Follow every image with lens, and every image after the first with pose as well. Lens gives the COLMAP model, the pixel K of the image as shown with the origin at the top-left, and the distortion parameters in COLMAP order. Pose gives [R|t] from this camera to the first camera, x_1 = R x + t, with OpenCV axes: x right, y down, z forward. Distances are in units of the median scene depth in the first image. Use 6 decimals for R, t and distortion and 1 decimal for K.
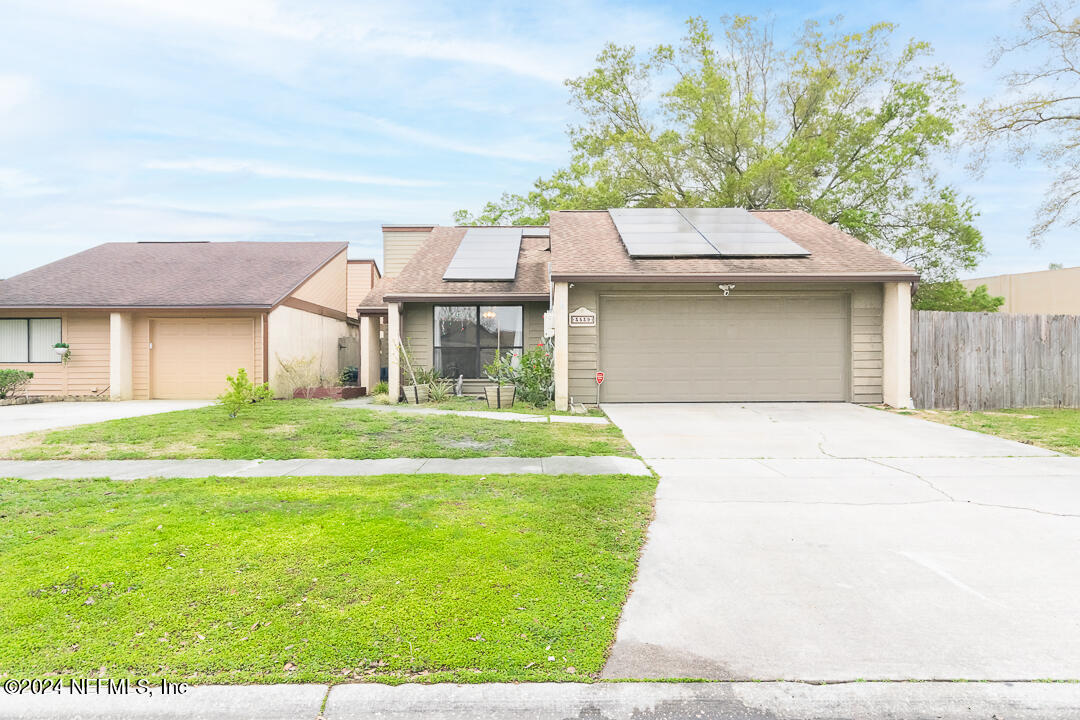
lens RADIAL K [[686.5, 0, 540.1], [0, 686.5, 381.8], [0, 0, 1]] dist [0.022592, -0.000312]
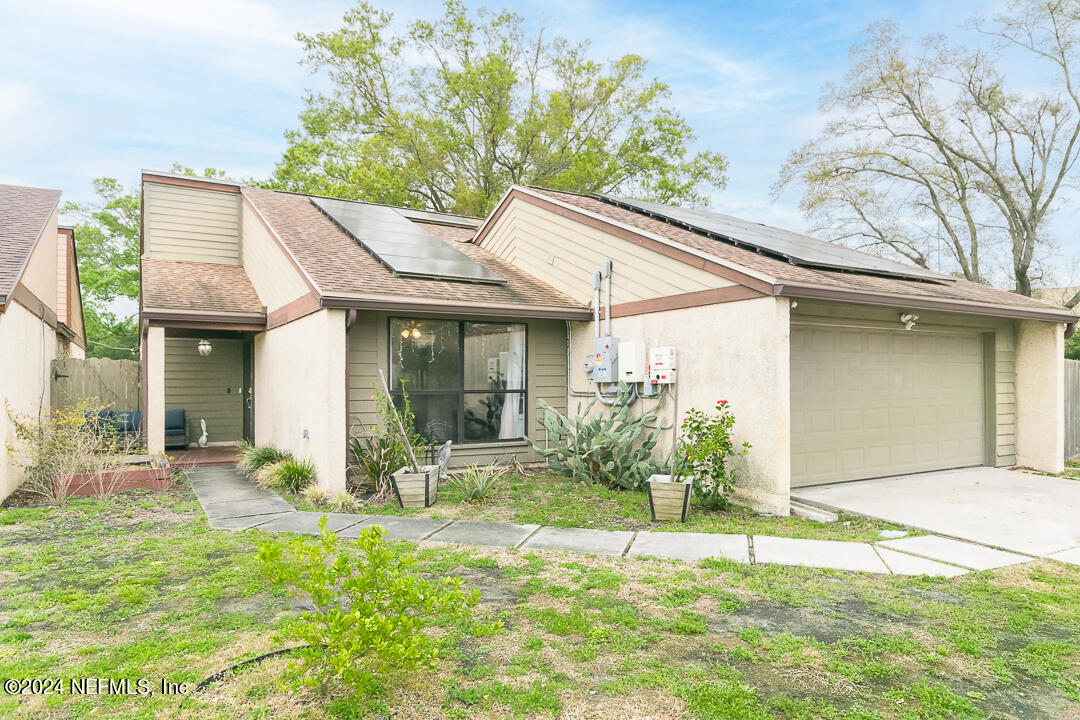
lens RADIAL K [[686.5, 0, 540.1], [0, 686.5, 381.8], [0, 0, 1]] dist [0.022592, -0.000312]
pose [[0.864758, -0.000074, 0.502189, -0.328341], [0.007910, 0.999878, -0.013473, -0.049426], [-0.502126, 0.015624, 0.864653, 0.441126]]
